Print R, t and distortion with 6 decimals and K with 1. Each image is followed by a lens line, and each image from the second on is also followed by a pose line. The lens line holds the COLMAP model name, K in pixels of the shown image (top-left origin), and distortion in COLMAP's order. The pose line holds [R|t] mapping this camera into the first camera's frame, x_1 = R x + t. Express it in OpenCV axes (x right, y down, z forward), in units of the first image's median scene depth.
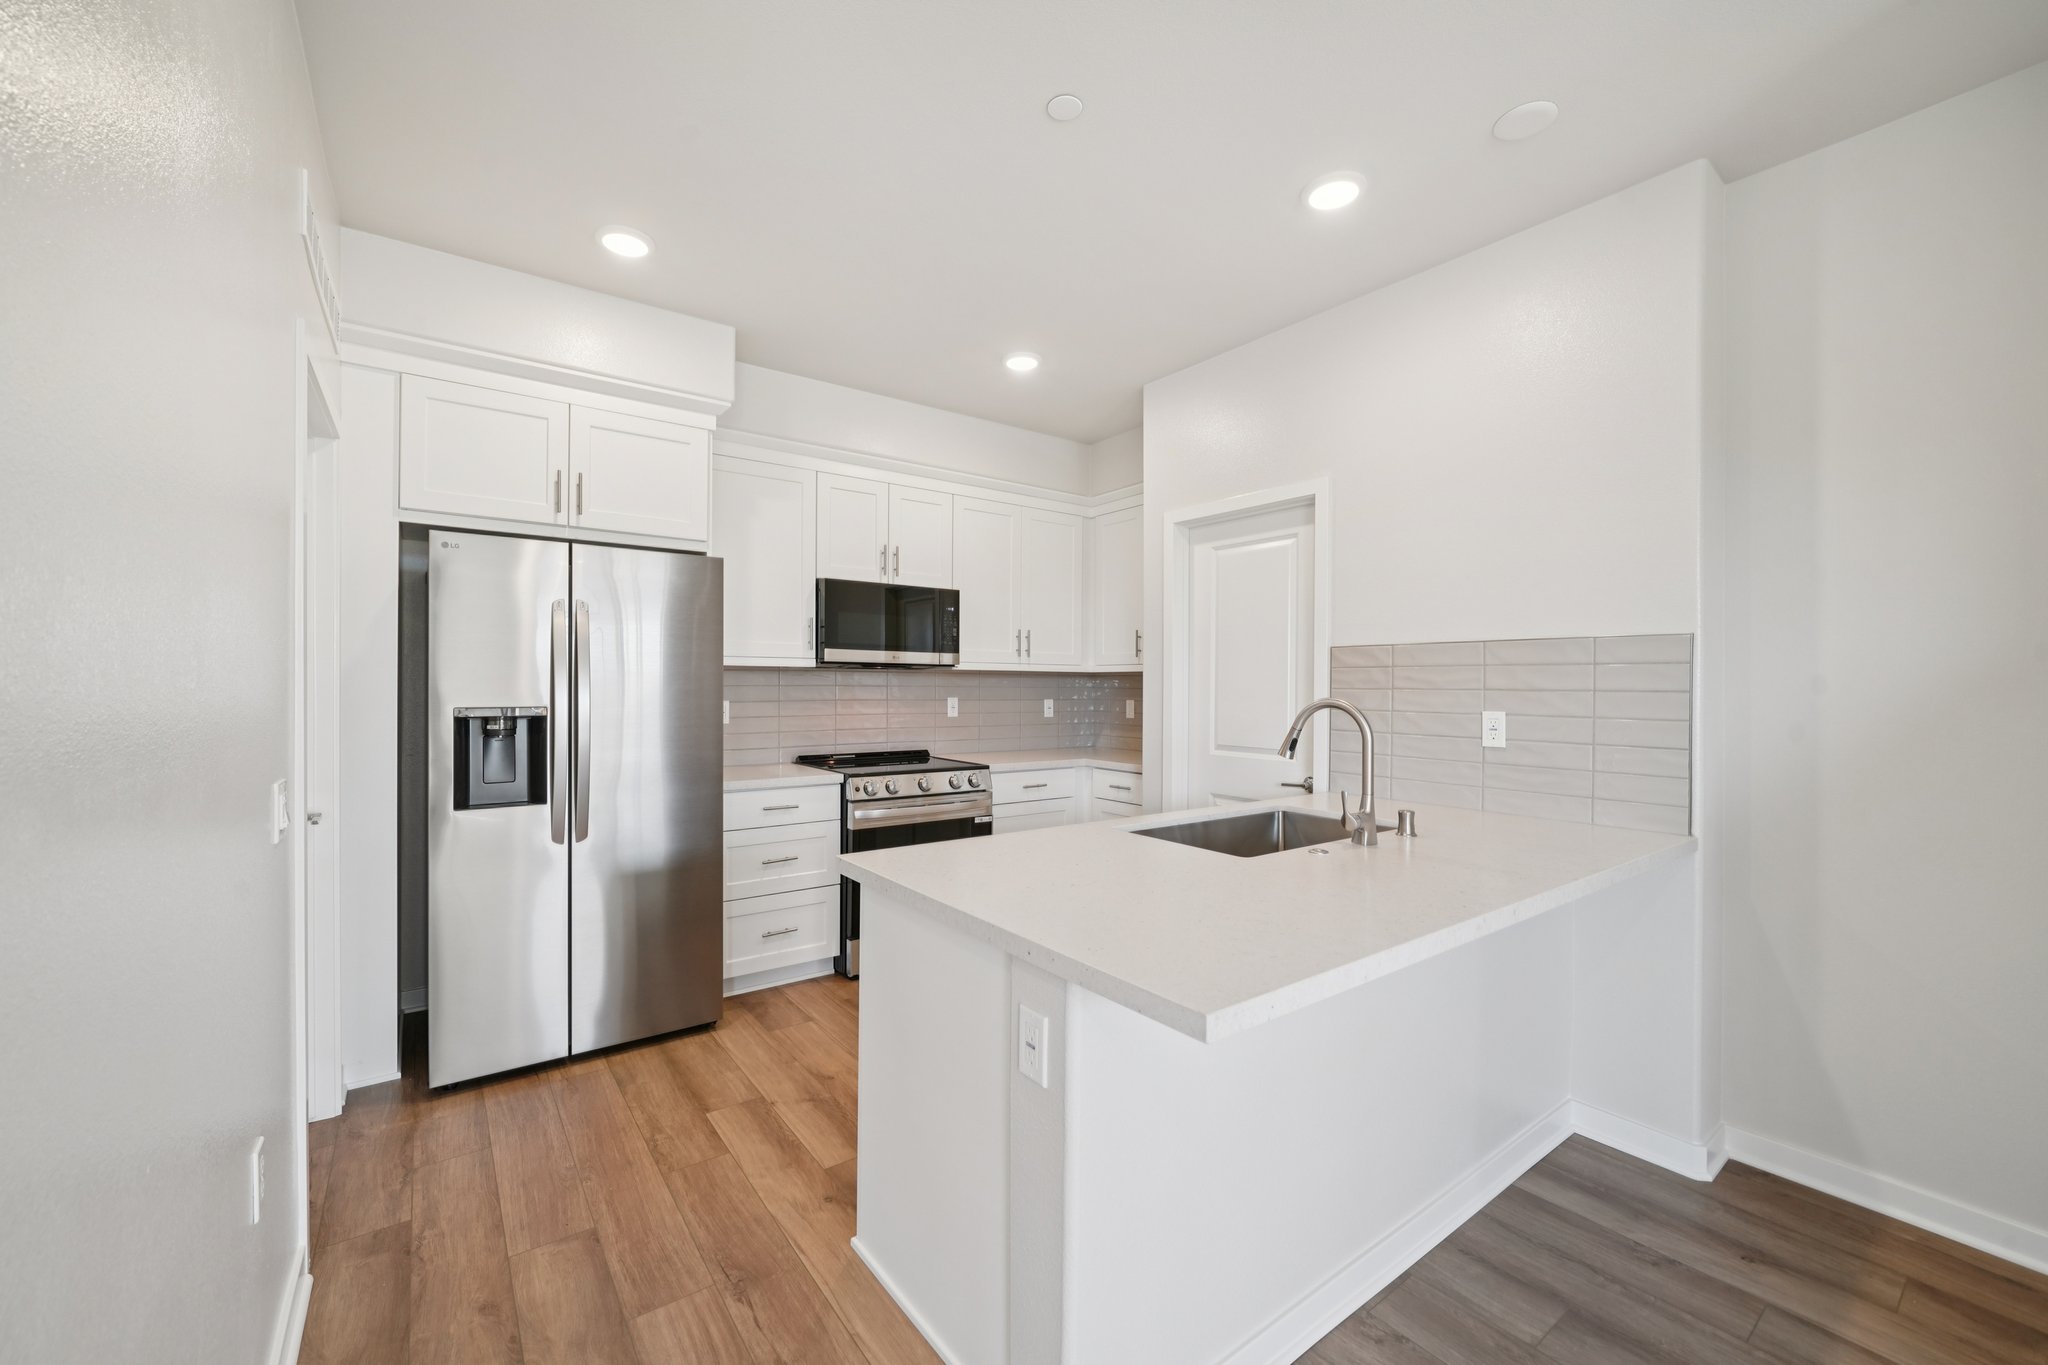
lens RADIAL K [[814.8, 0, 989.5], [0, 814.8, 683.1], [0, 0, 1]] dist [0.016999, -0.000121]
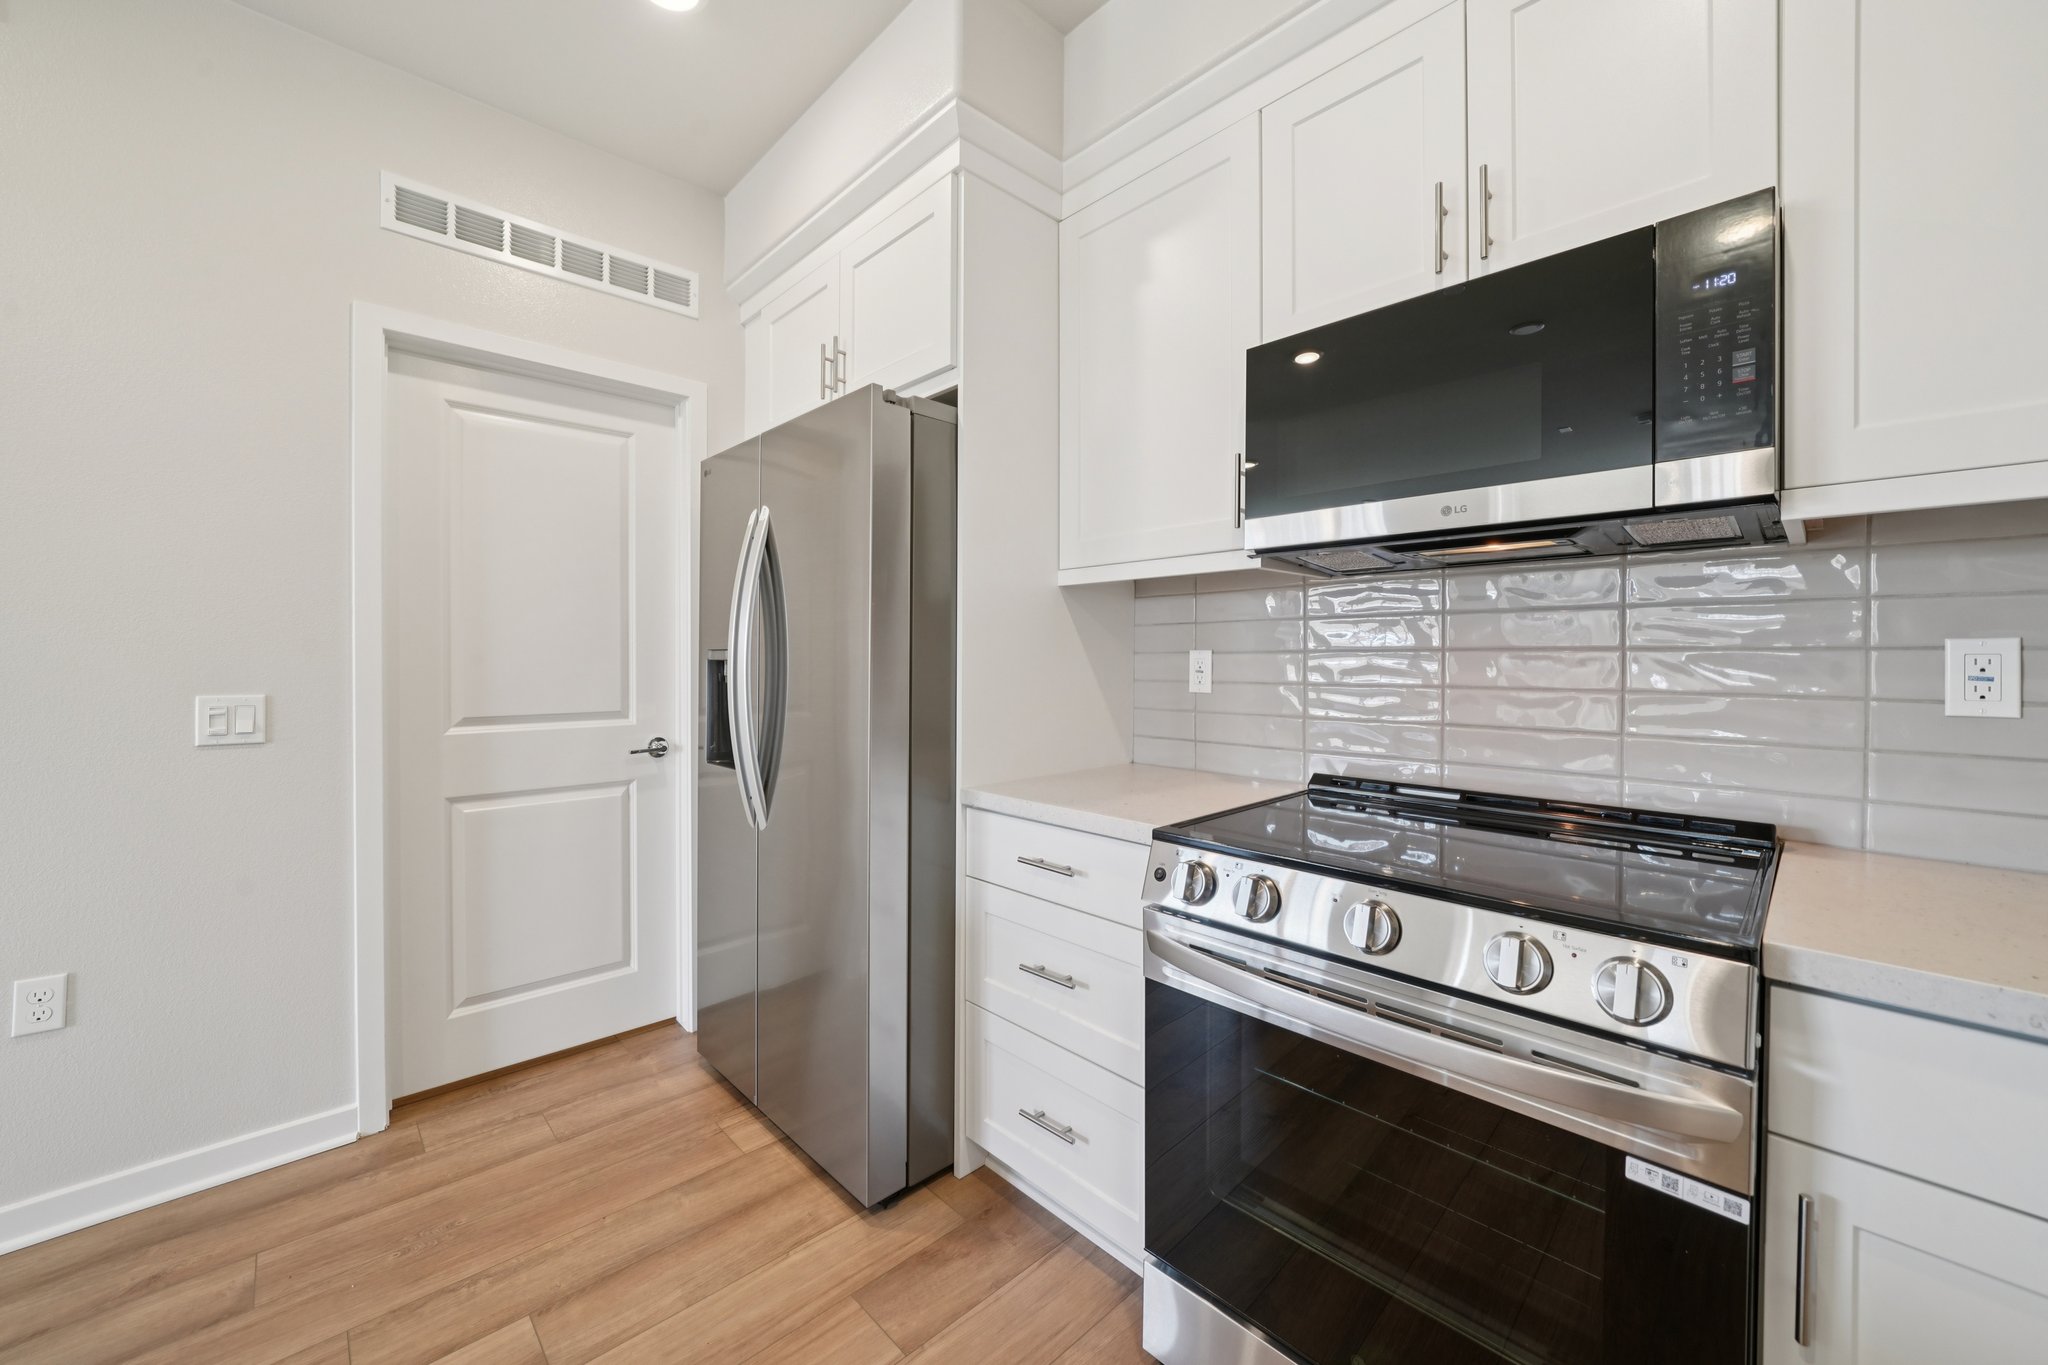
lens RADIAL K [[787.5, 0, 1023.8], [0, 787.5, 667.1], [0, 0, 1]] dist [-0.008102, 0.000038]
pose [[0.146983, 0.010958, -0.989078, 0.204126], [0.002217, 0.999932, 0.011408, 0.033620], [0.989136, -0.003869, 0.146949, 0.972417]]
